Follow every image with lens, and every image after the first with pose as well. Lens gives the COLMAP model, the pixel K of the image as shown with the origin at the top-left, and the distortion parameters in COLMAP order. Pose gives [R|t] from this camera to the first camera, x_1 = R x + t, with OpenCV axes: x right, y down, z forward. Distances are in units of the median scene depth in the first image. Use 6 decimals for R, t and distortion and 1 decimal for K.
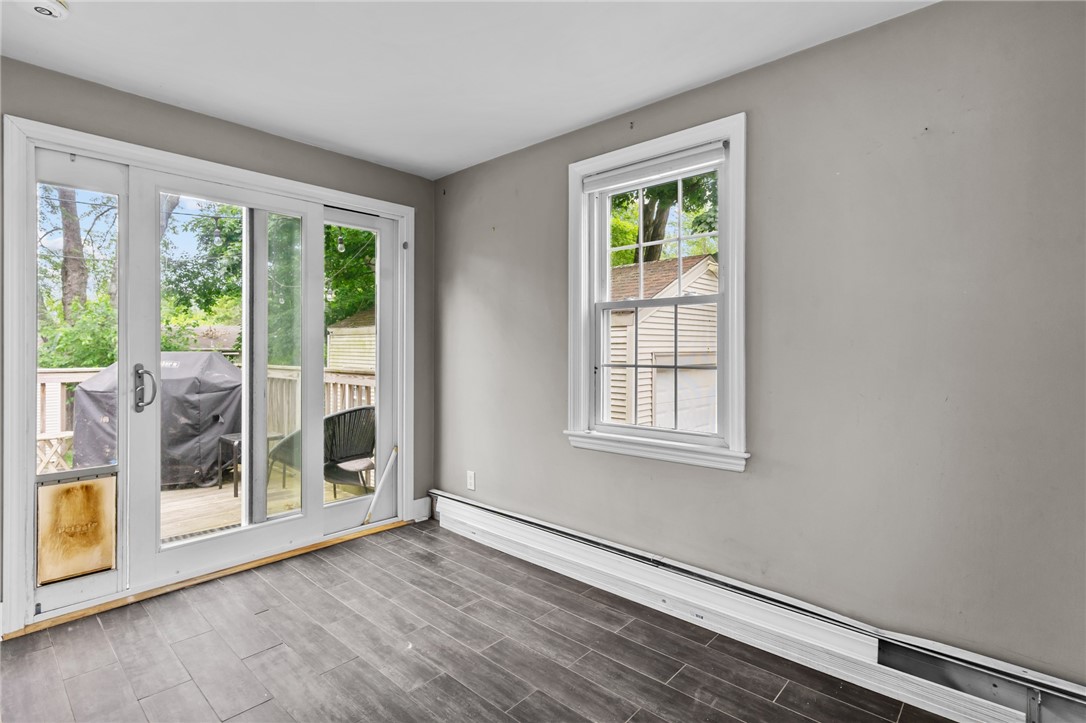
lens RADIAL K [[534.1, 0, 529.9], [0, 534.1, 345.8], [0, 0, 1]] dist [-0.001186, -0.000513]
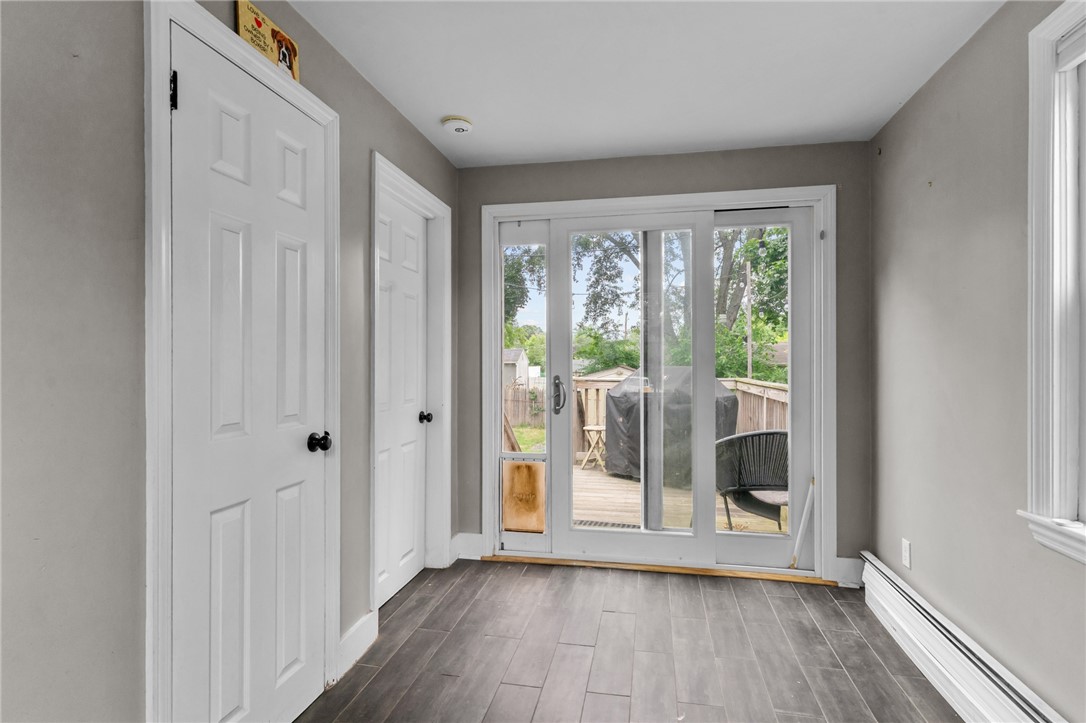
lens RADIAL K [[532.5, 0, 543.0], [0, 532.5, 361.5], [0, 0, 1]] dist [0.001053, 0.000301]
pose [[0.525314, -0.002022, -0.850906, 0.279361], [0.003475, 0.999994, -0.000231, 0.000443], [0.850902, -0.002836, 0.525318, 0.278967]]
